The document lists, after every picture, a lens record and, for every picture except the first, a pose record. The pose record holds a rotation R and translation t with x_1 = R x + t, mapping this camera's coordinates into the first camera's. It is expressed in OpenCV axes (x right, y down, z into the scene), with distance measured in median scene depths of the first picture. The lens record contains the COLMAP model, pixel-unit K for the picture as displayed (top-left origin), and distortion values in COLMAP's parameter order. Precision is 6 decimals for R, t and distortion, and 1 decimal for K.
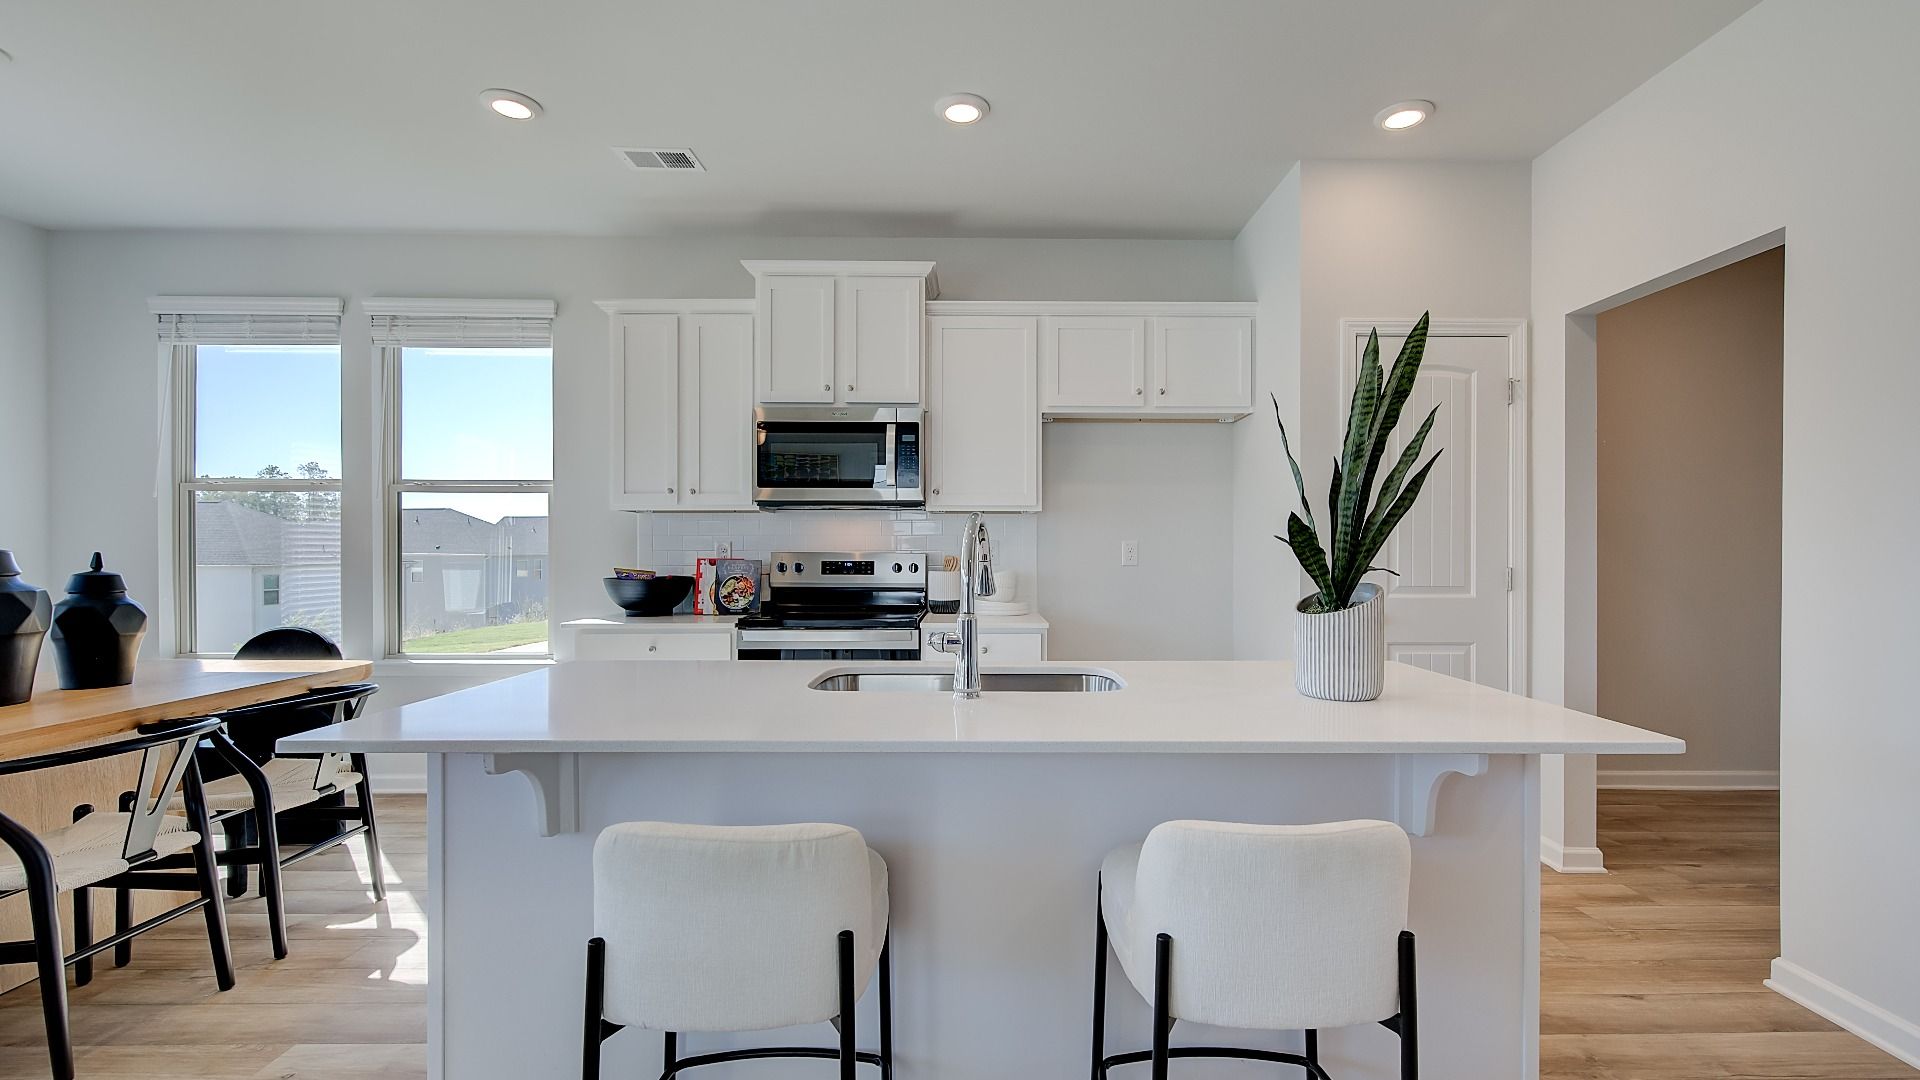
lens RADIAL K [[799.1, 0, 960.3], [0, 799.1, 546.2], [0, 0, 1]] dist [-0.005957, 0.000203]
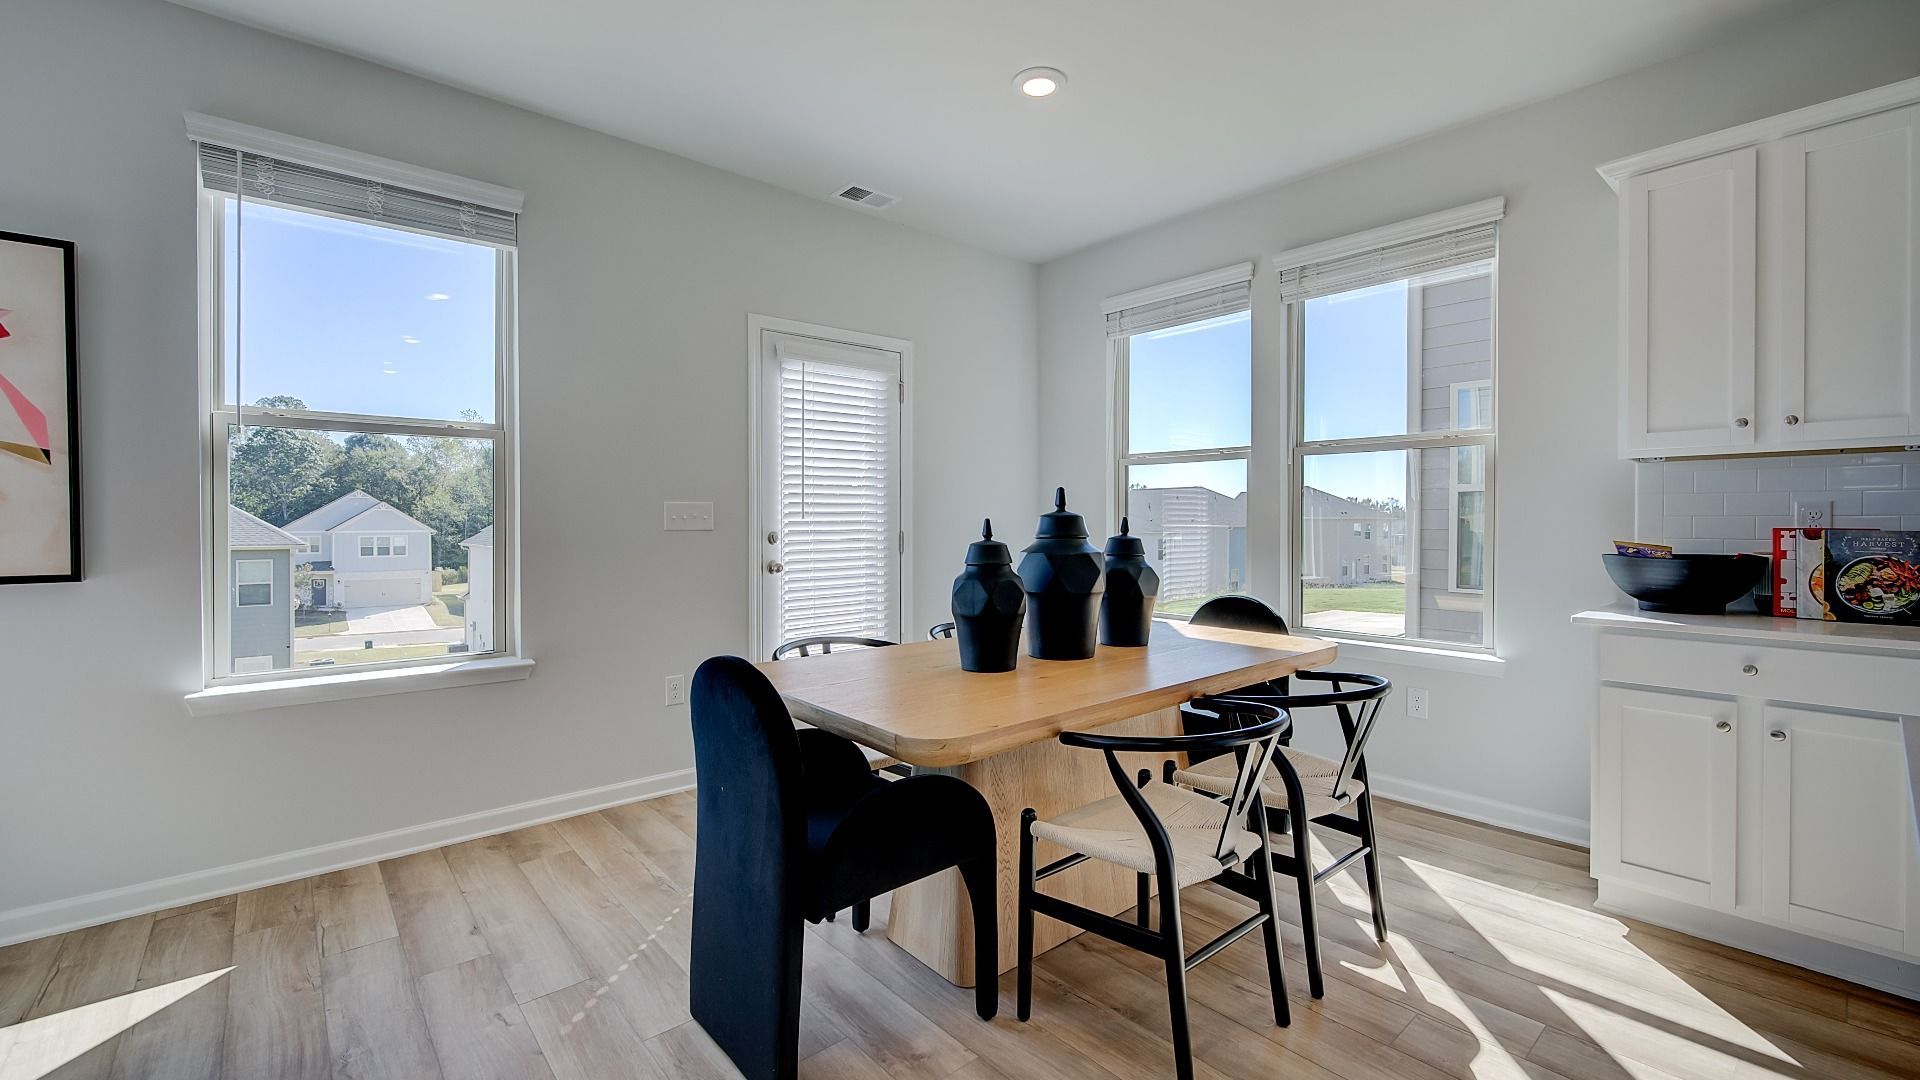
lens RADIAL K [[799.1, 0, 963.3], [0, 799.1, 527.8], [0, 0, 1]] dist [-0.005957, 0.000203]
pose [[0.634590, 0.005015, -0.772833, -0.262430], [0.003821, 0.999946, 0.009626, 0.006983], [0.772839, -0.009062, 0.634537, 0.105902]]
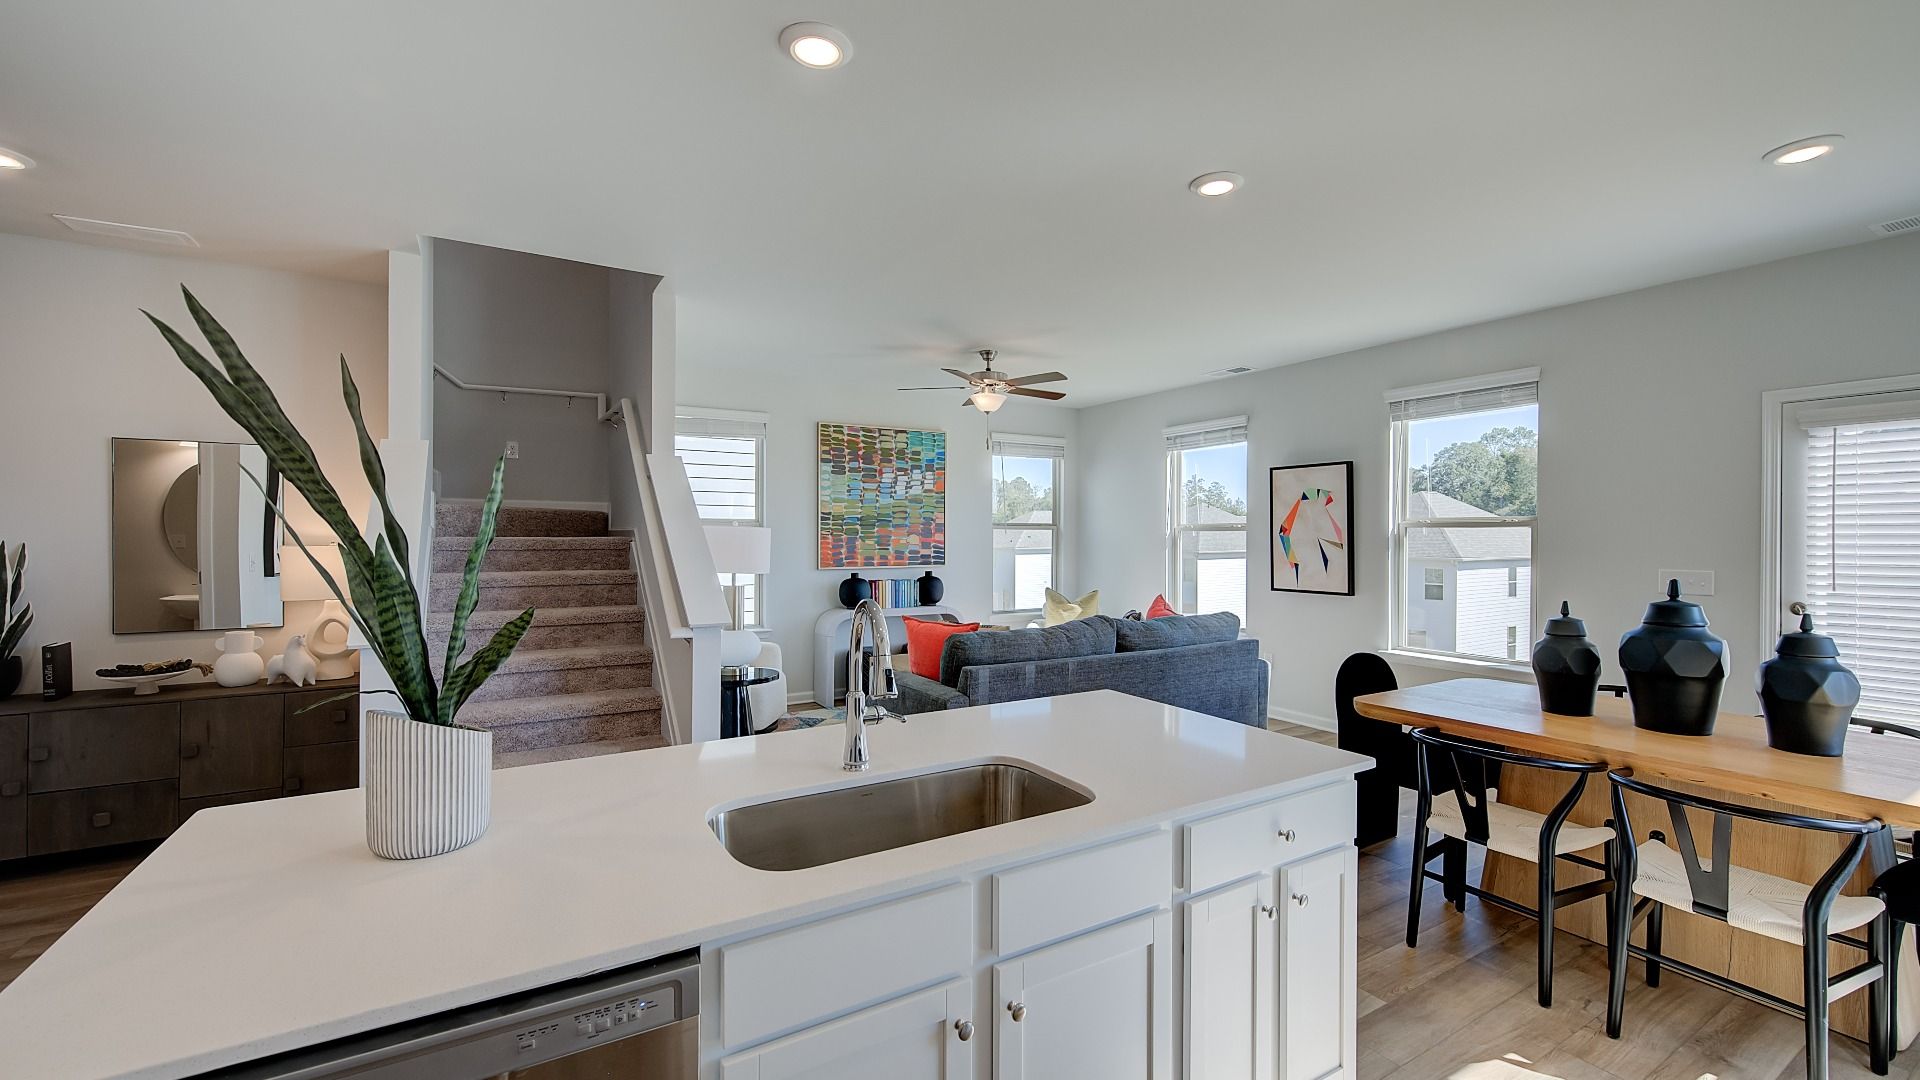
lens RADIAL K [[768.4, 0, 961.3], [0, 768.4, 537.4], [0, 0, 1]] dist [0.000429, -0.000281]
pose [[-0.876689, -0.001728, -0.481055, 0.207865], [-0.001050, 0.999998, -0.001679, -0.058727], [0.481057, -0.000967, -0.876689, 0.914688]]
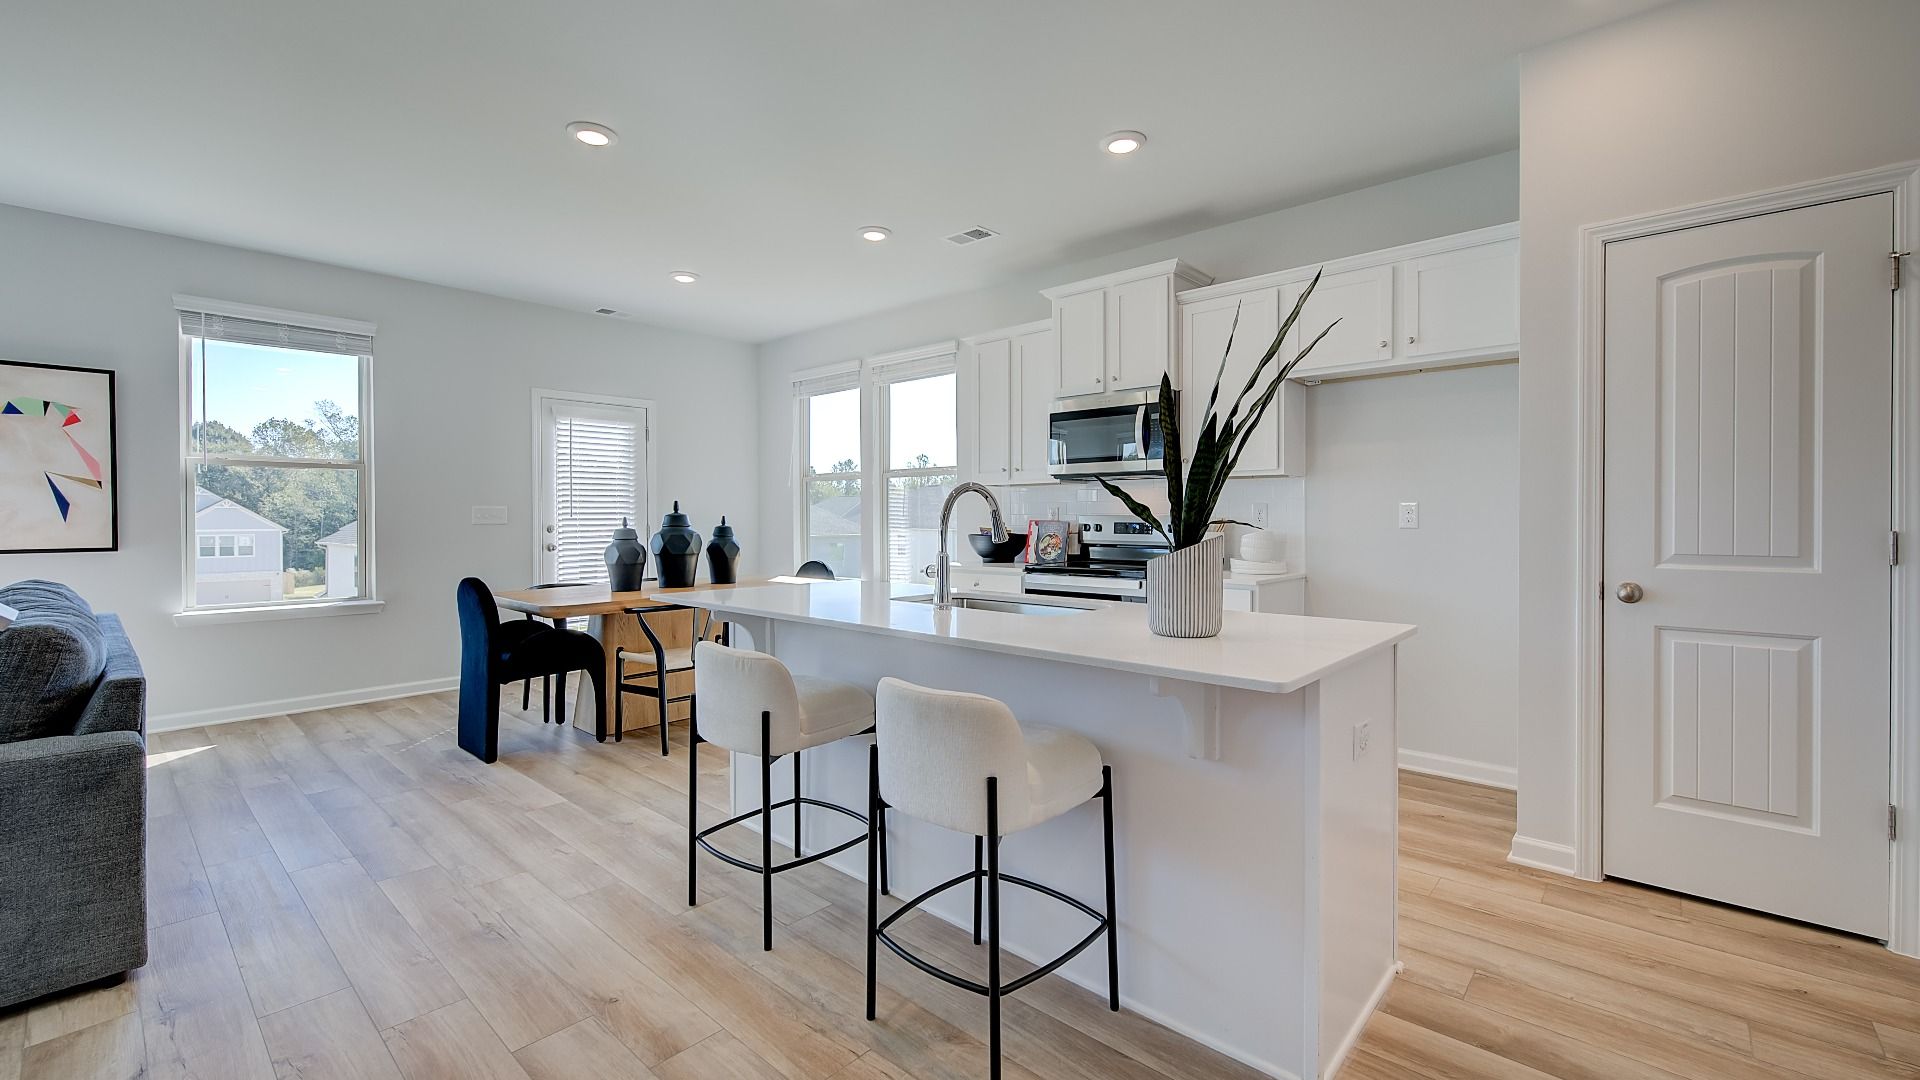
lens RADIAL K [[799.1, 0, 977.4], [0, 799.1, 524.9], [0, 0, 1]] dist [-0.005957, 0.000203]
pose [[0.730630, 0.003044, -0.682767, 0.528661], [0.005848, 0.999925, 0.010716, 0.008291], [0.682748, -0.011822, 0.730558, -0.023125]]
